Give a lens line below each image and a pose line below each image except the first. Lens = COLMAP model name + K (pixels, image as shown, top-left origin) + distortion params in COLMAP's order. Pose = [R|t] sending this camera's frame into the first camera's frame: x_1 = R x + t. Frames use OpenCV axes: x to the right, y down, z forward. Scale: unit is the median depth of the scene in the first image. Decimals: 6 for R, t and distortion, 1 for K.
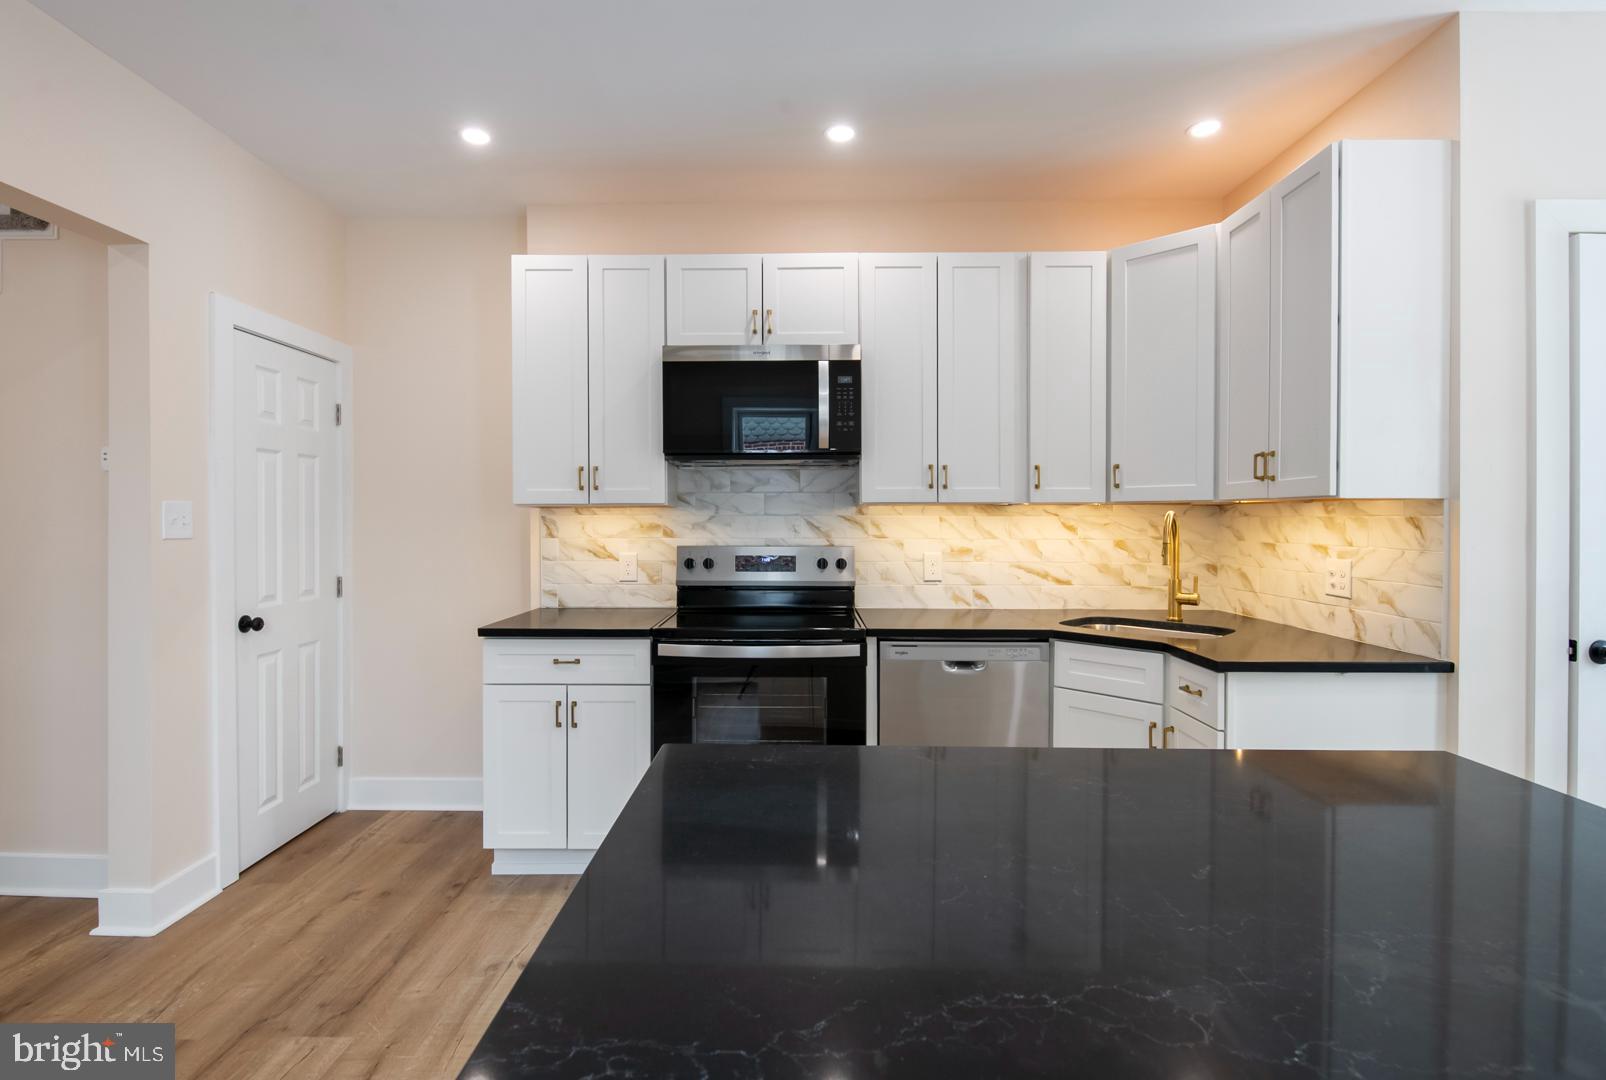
lens RADIAL K [[795.5, 0, 774.8], [0, 795.5, 524.9], [0, 0, 1]] dist [-0.003912, -0.006283]
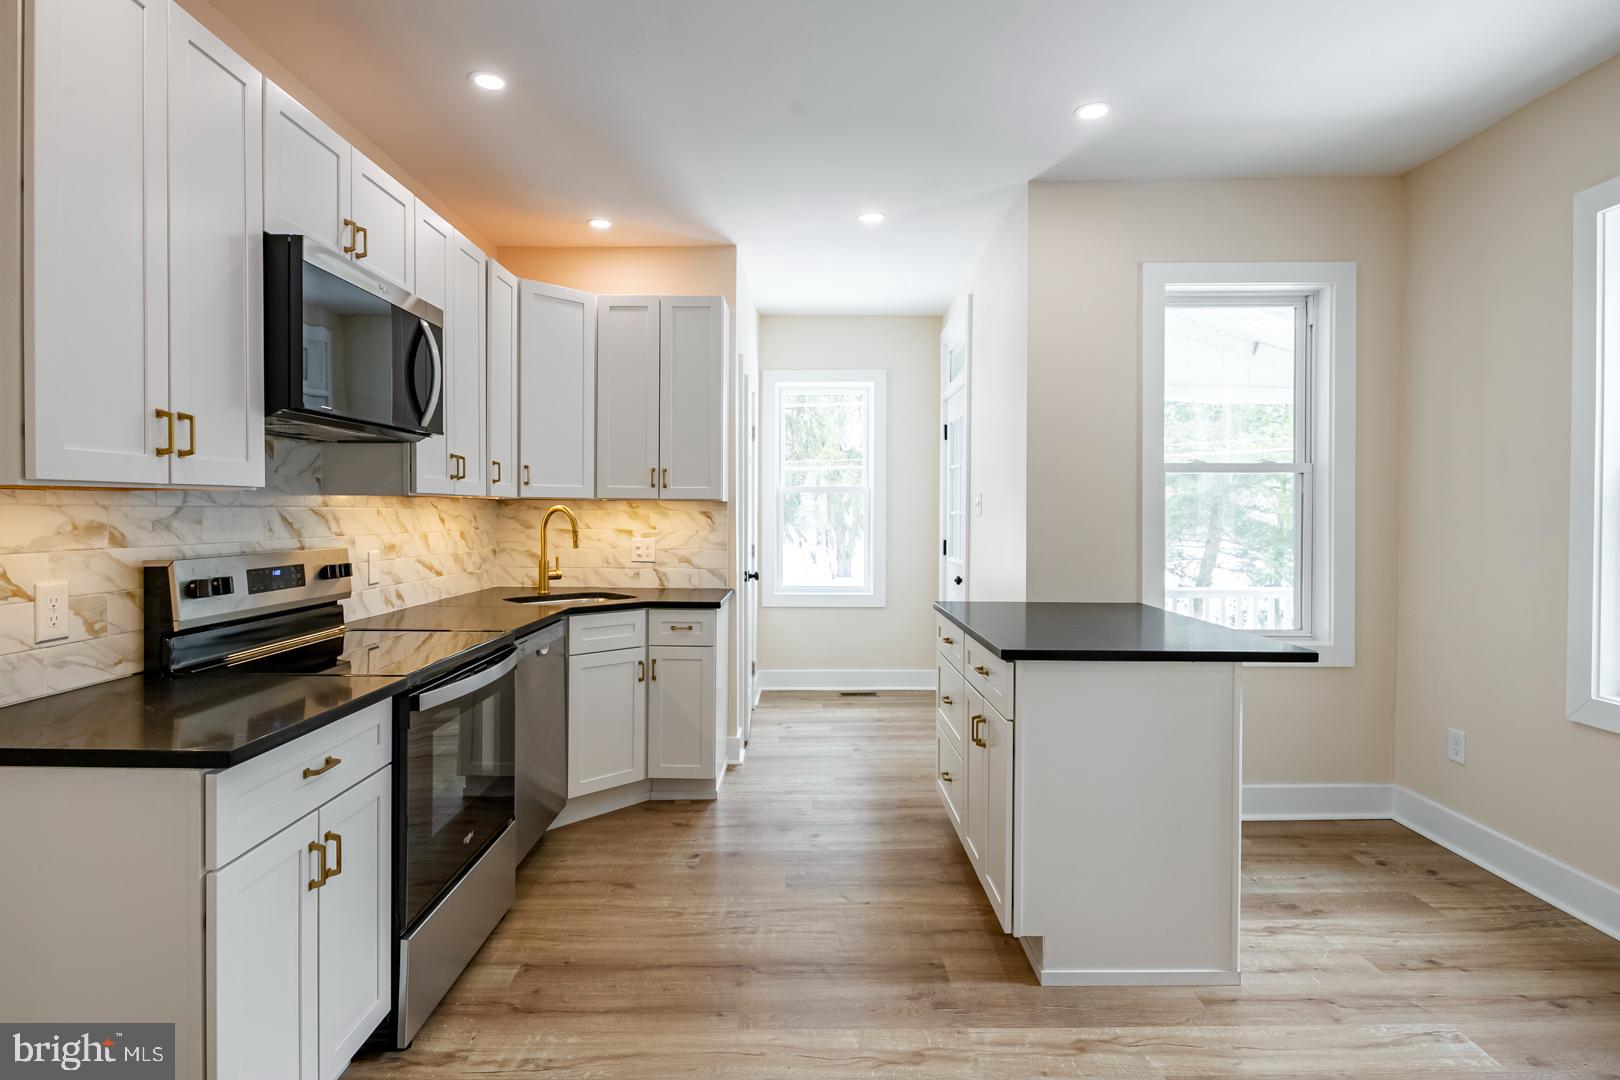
lens RADIAL K [[845.8, 0, 810.0], [0, 845.8, 517.8], [0, 0, 1]] dist [-0.000617, -0.008289]
pose [[-0.043631, -0.009171, 0.999006, -0.742202], [0.001613, 0.999956, 0.009251, -0.008776], [-0.999046, 0.002015, -0.043614, 0.574736]]
